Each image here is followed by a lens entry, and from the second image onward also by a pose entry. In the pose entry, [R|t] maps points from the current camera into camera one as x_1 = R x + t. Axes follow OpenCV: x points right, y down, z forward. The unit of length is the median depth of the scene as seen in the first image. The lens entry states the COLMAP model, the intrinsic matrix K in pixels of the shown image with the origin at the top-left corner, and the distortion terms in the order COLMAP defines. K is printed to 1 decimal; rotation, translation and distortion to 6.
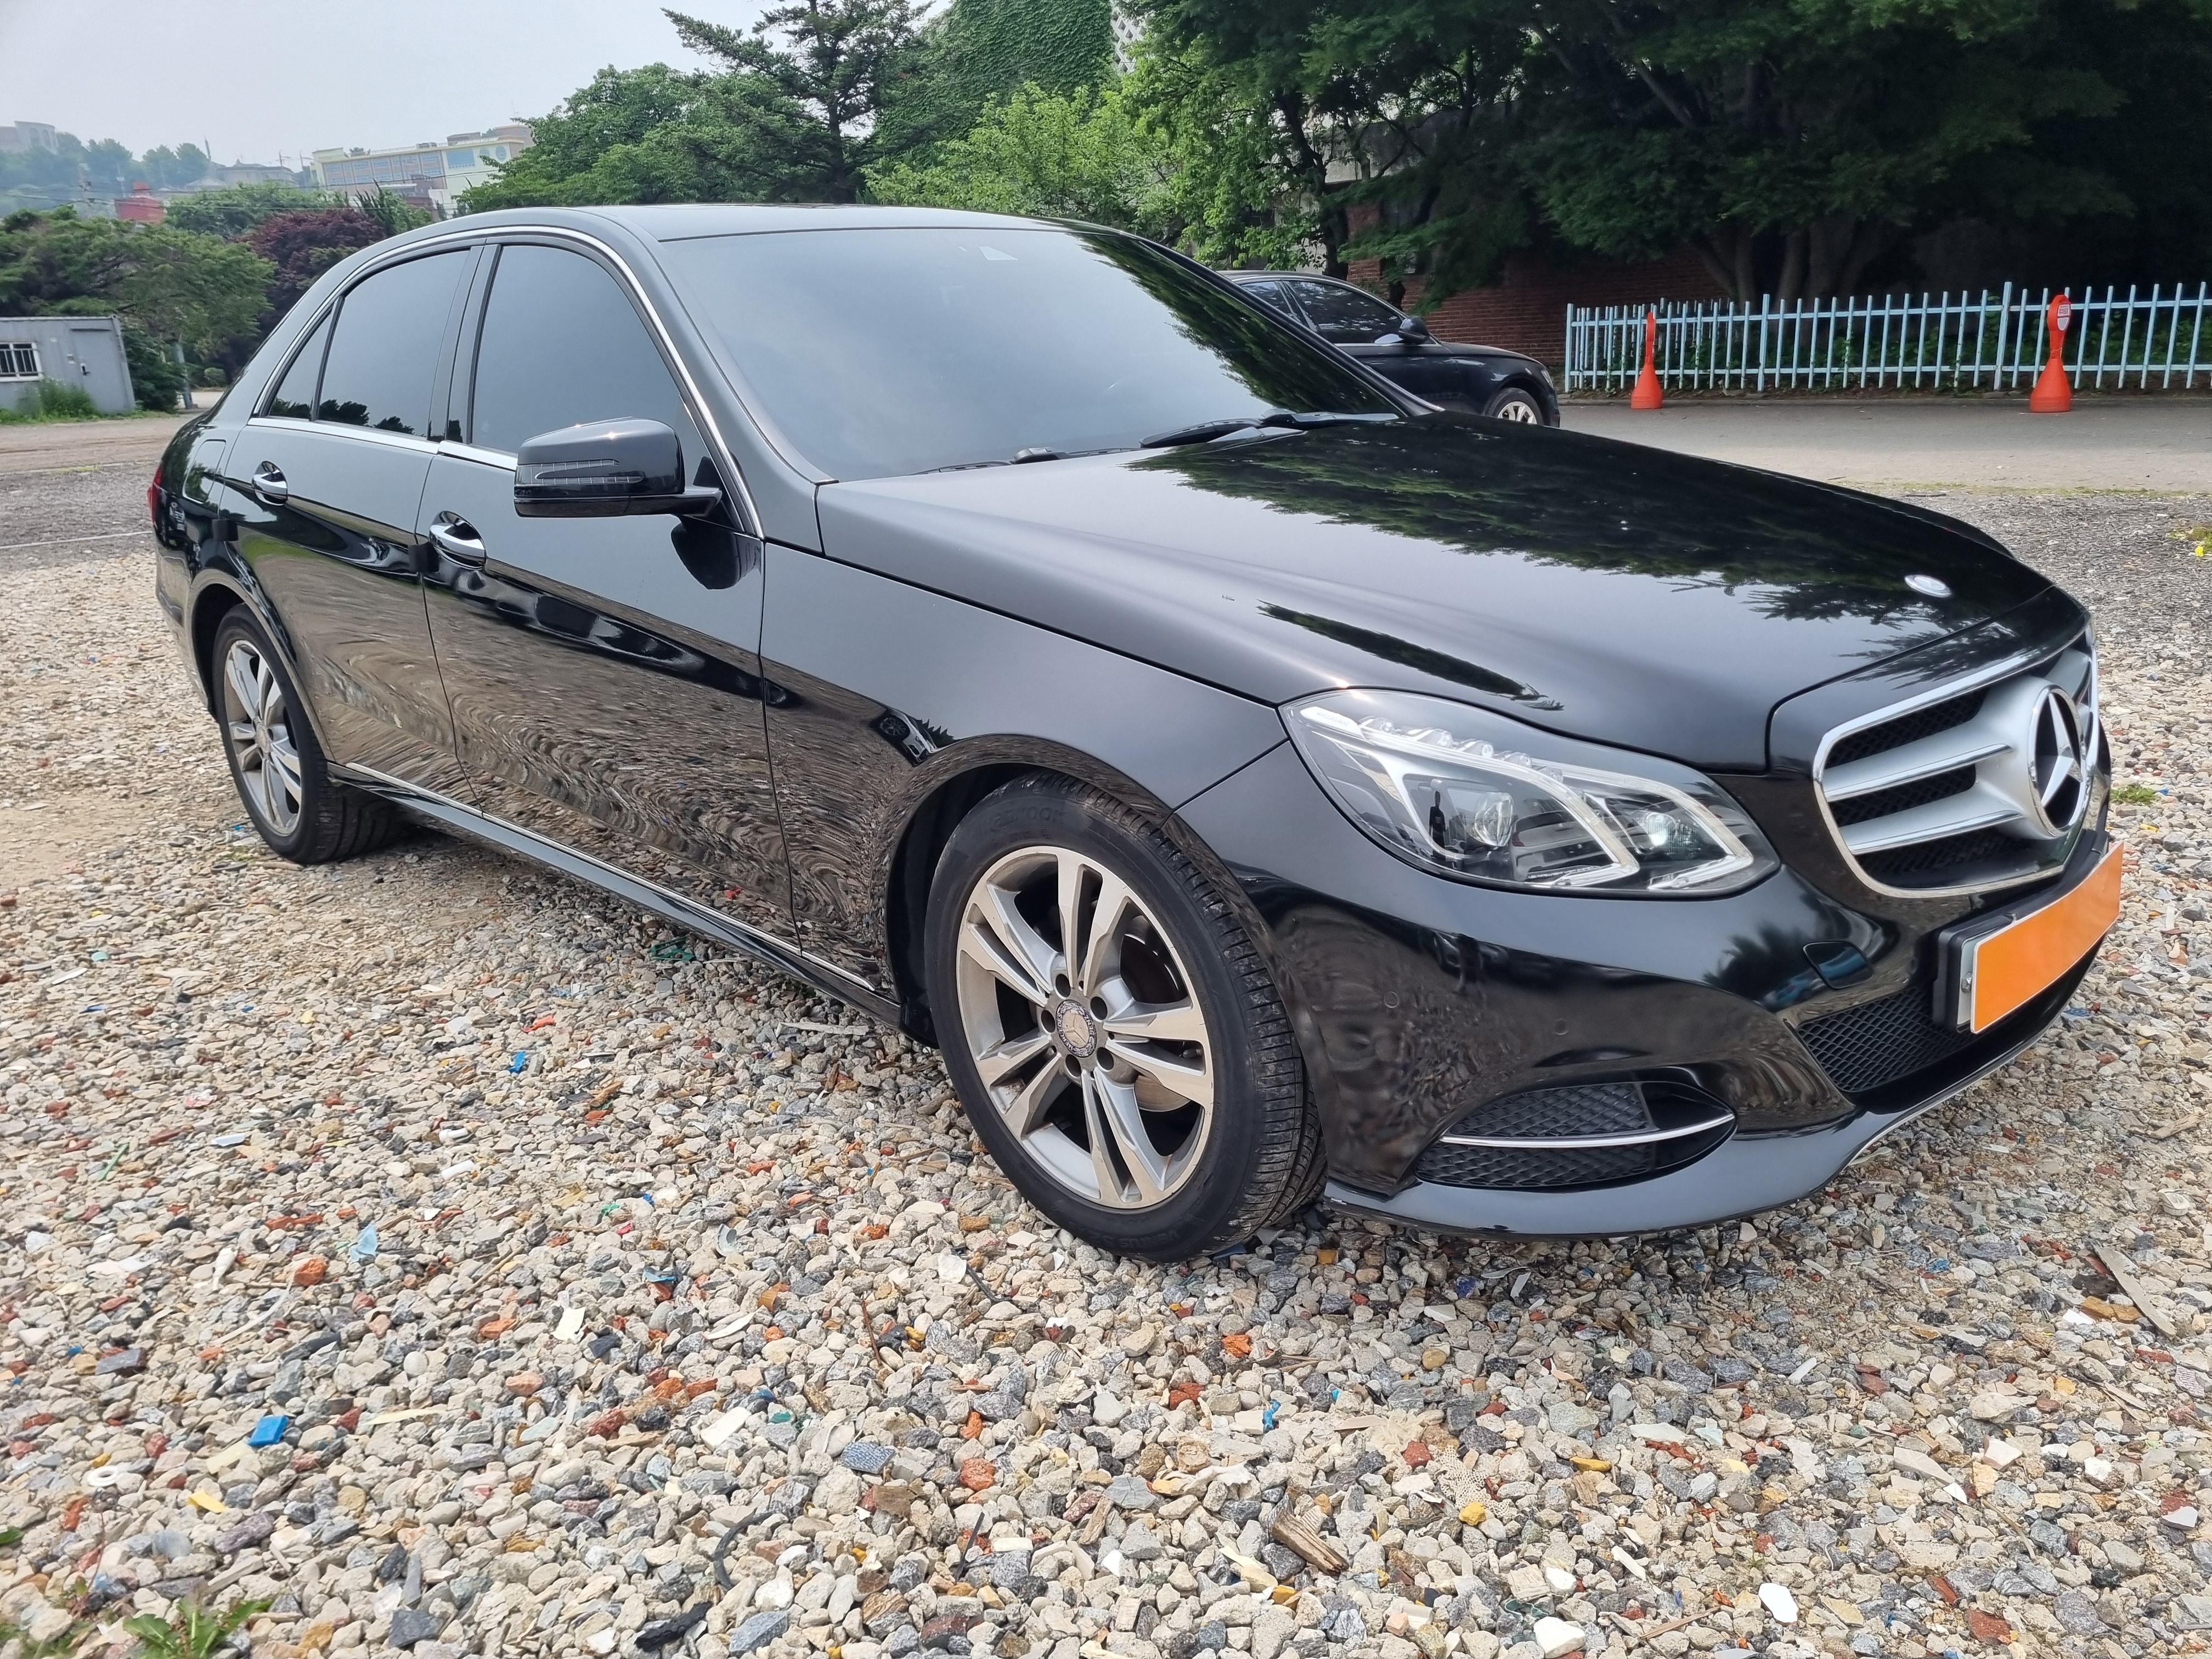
lens RADIAL K [[1713.7, 0, 1141.4], [0, 1713.7, 808.4], [0, 0, 1]] dist [0.026342, -0.034297]
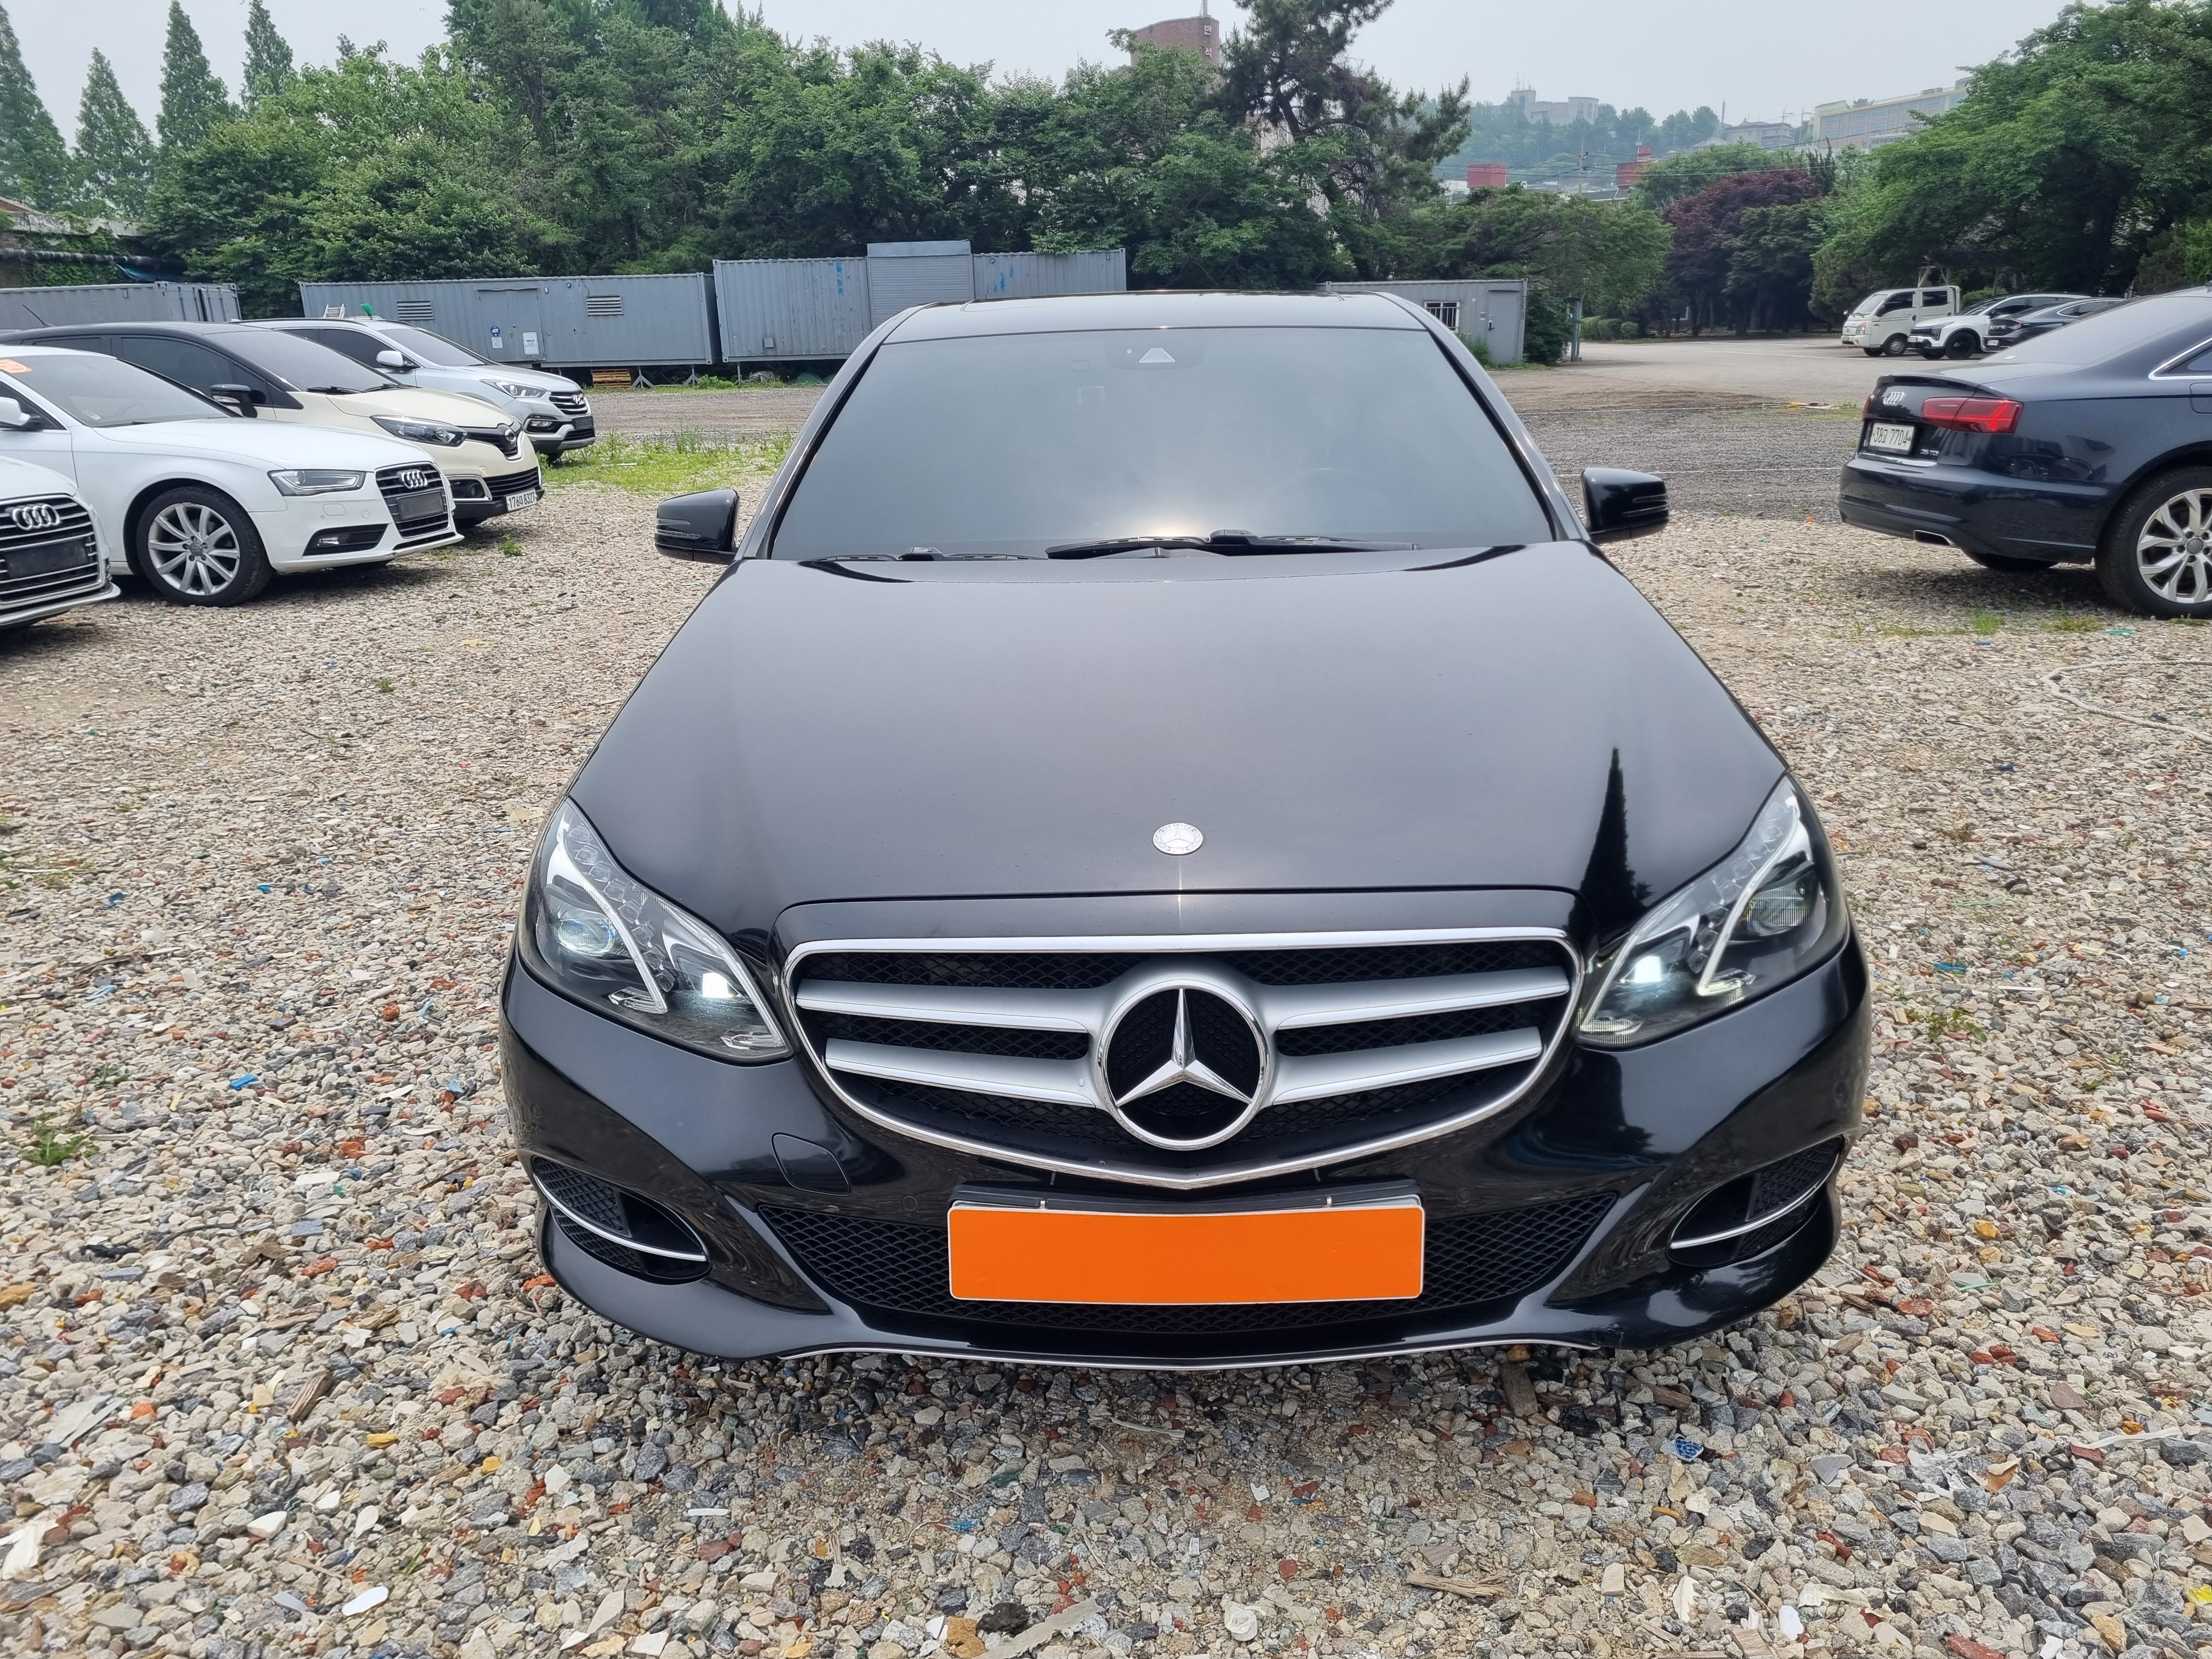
lens RADIAL K [[1683.9, 0, 1129.9], [0, 1683.9, 828.6], [0, 0, 1]] dist [0.016134, -0.015432]
pose [[0.687026, 0.228381, -0.689809, 0.865262], [-0.196435, 0.972351, 0.126282, -0.197390], [0.699577, 0.048743, 0.712893, 0.298614]]
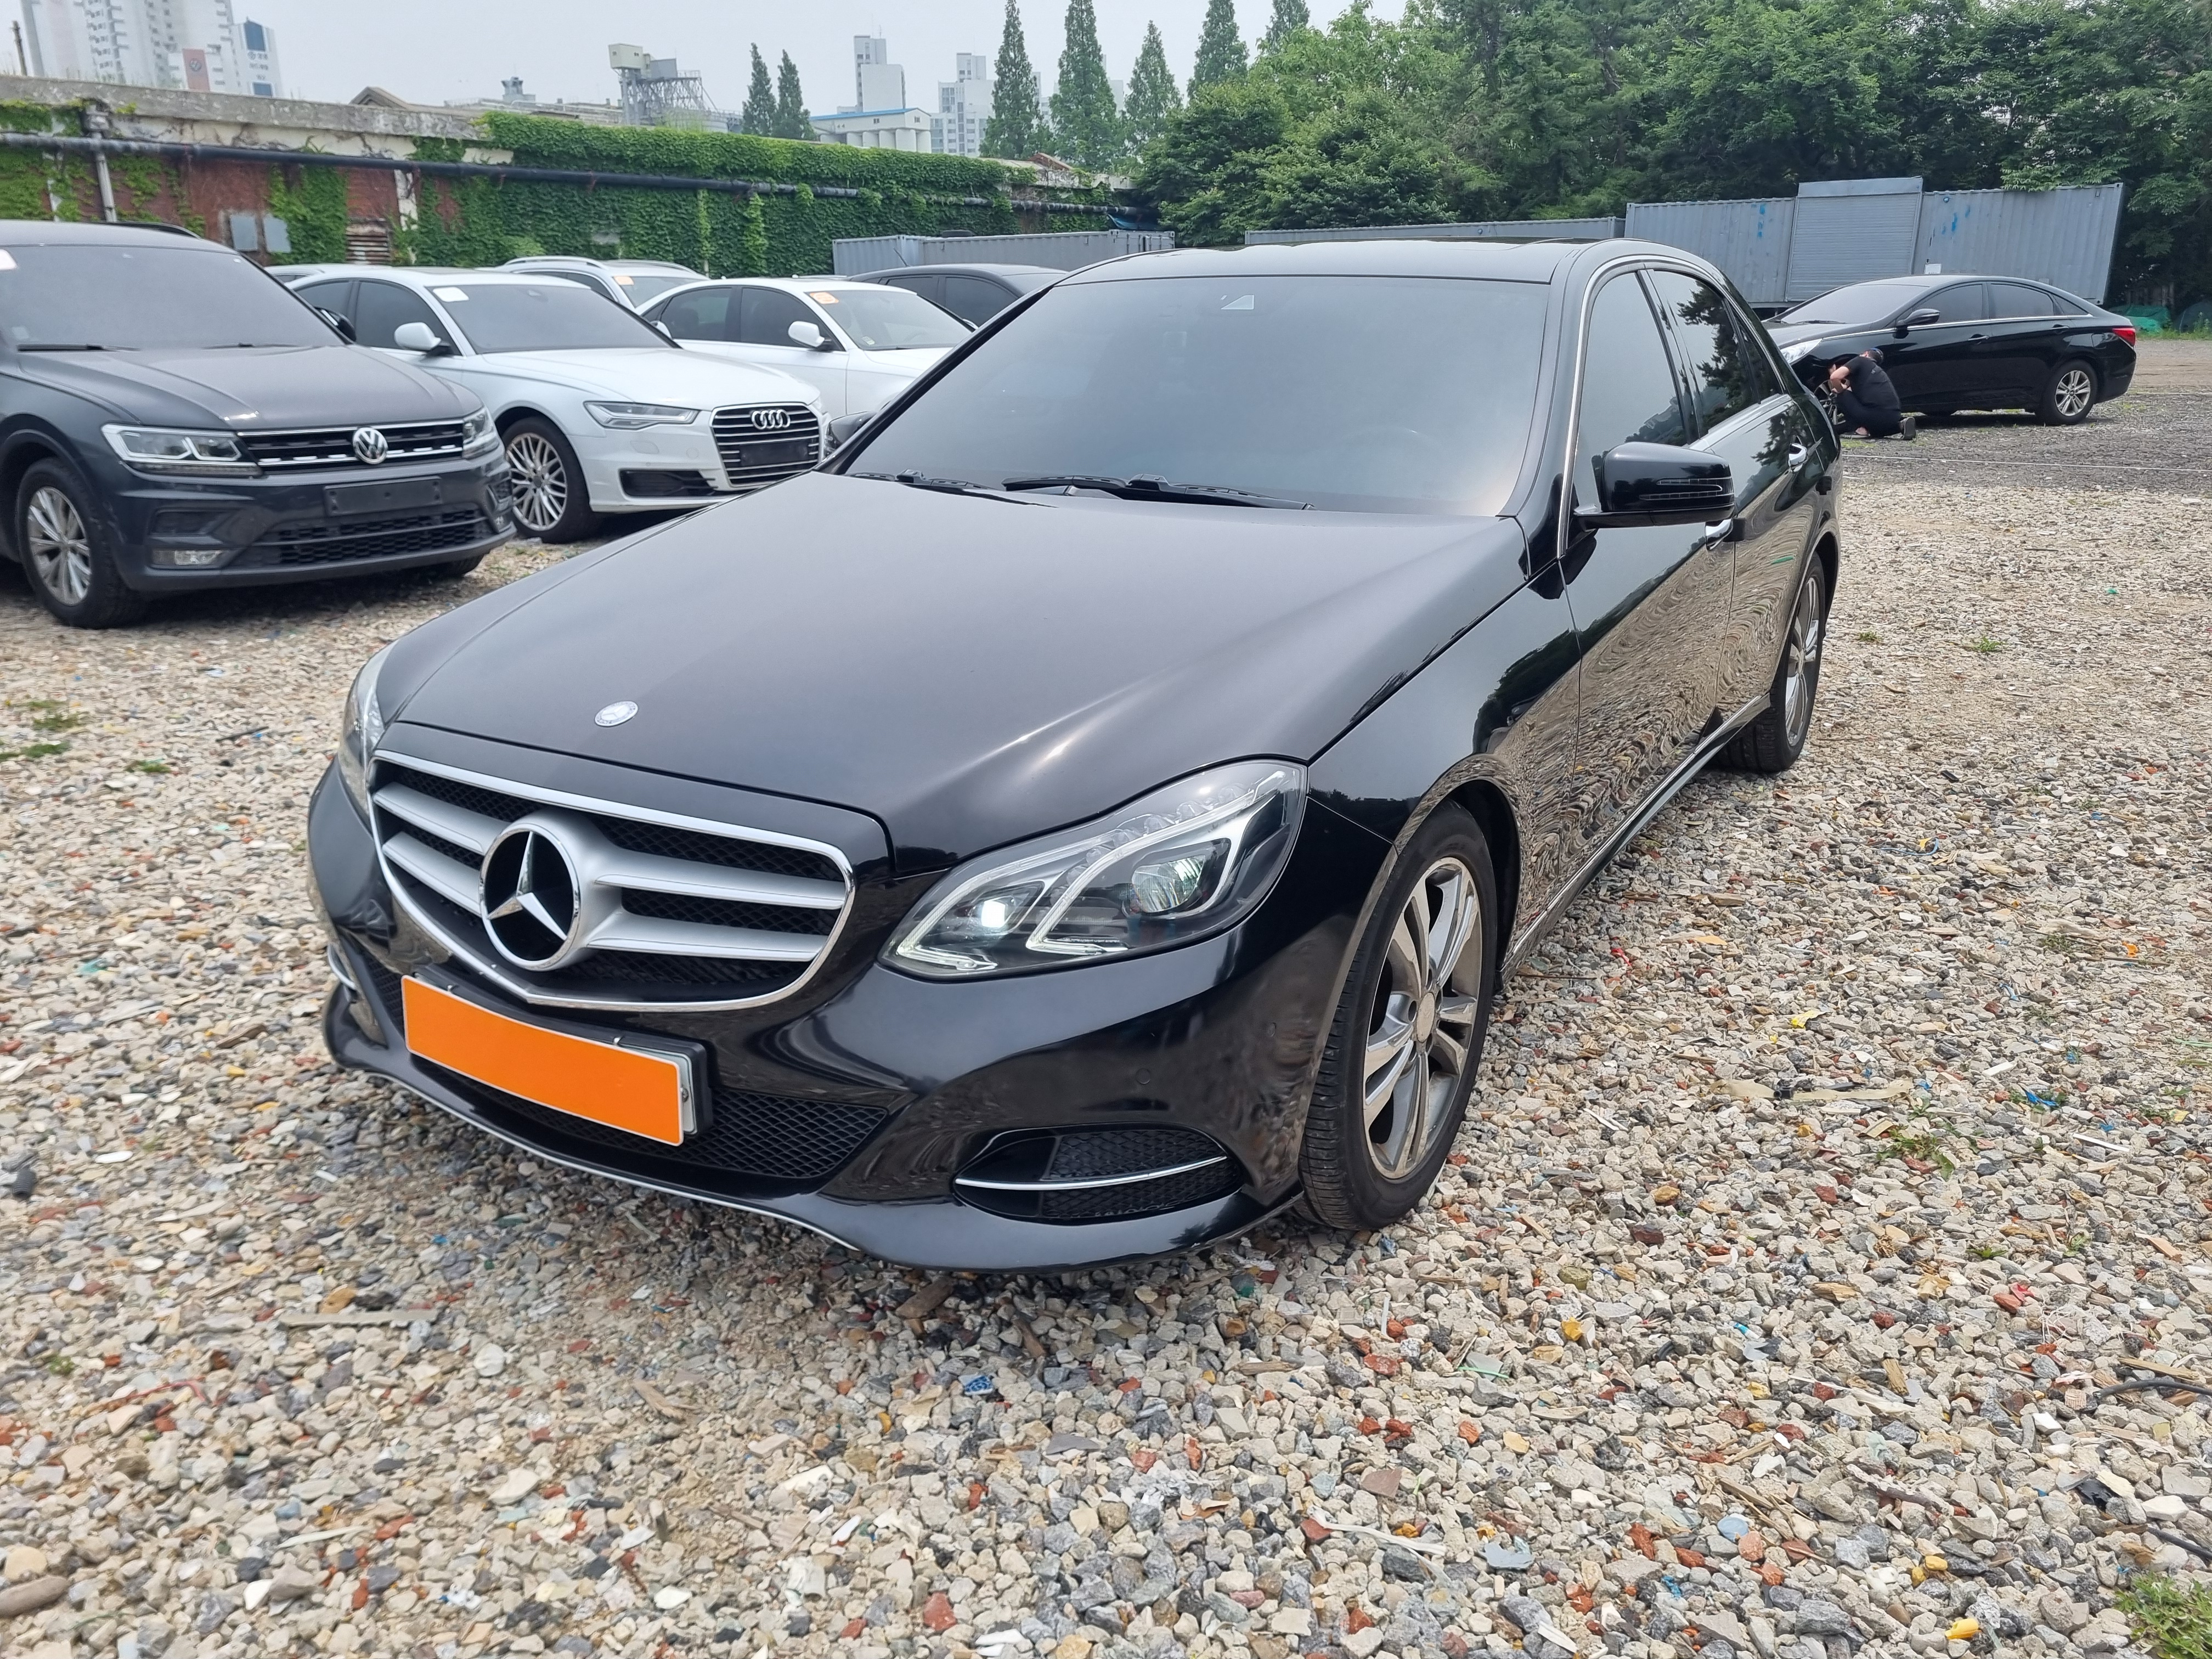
lens RADIAL K [[1683.1, 0, 1120.6], [0, 1683.1, 829.9], [0, 0, 1]] dist [0.051135, -0.044597]
pose [[0.205034, 0.331632, -0.920859, 1.222204], [-0.260313, 0.925438, 0.275321, -0.347264], [0.943503, 0.183261, 0.276075, 0.834083]]
